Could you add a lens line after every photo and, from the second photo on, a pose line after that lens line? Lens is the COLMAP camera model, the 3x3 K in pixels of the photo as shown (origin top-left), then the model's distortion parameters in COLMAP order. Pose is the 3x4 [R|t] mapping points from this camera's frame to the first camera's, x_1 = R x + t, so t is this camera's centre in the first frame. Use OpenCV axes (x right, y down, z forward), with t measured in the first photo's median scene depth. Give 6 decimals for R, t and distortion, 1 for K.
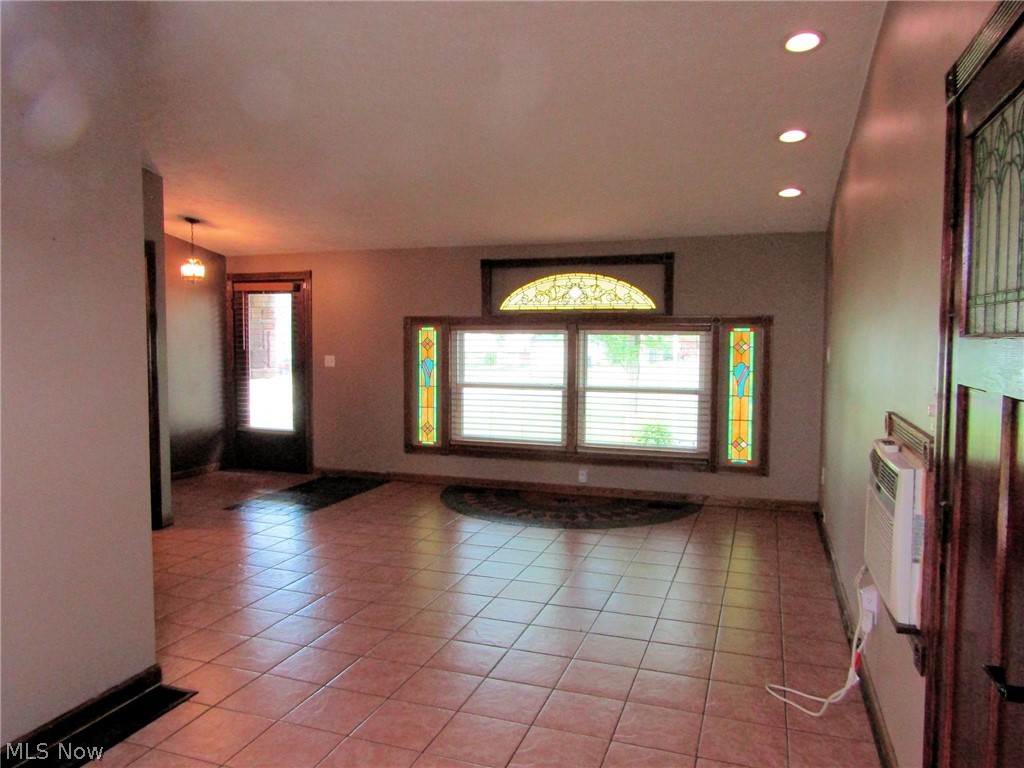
lens RADIAL K [[723.9, 0, 510.6], [0, 723.9, 379.2], [0, 0, 1]] dist [-0.016092, 0.006982]
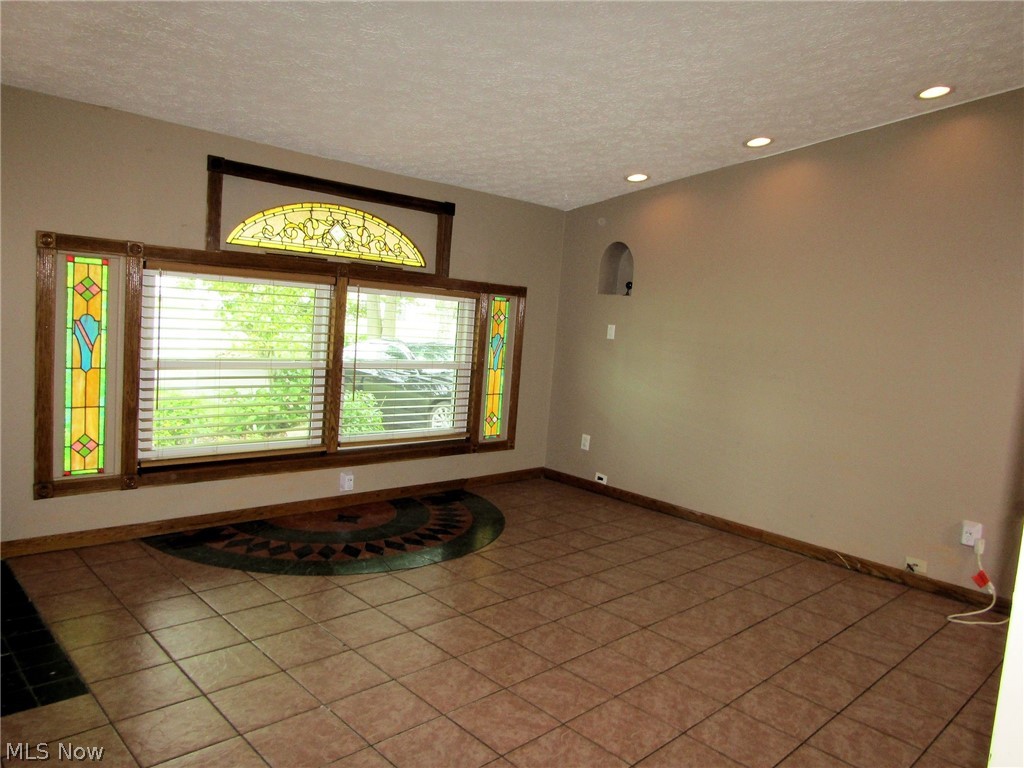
lens RADIAL K [[723.9, 0, 510.1], [0, 723.9, 386.6], [0, 0, 1]] dist [-0.016092, 0.006982]
pose [[0.451650, -0.057293, 0.890354, -0.484164], [-0.011399, 0.997484, 0.069968, -0.018806], [-0.892122, -0.041750, 0.449860, 0.514193]]
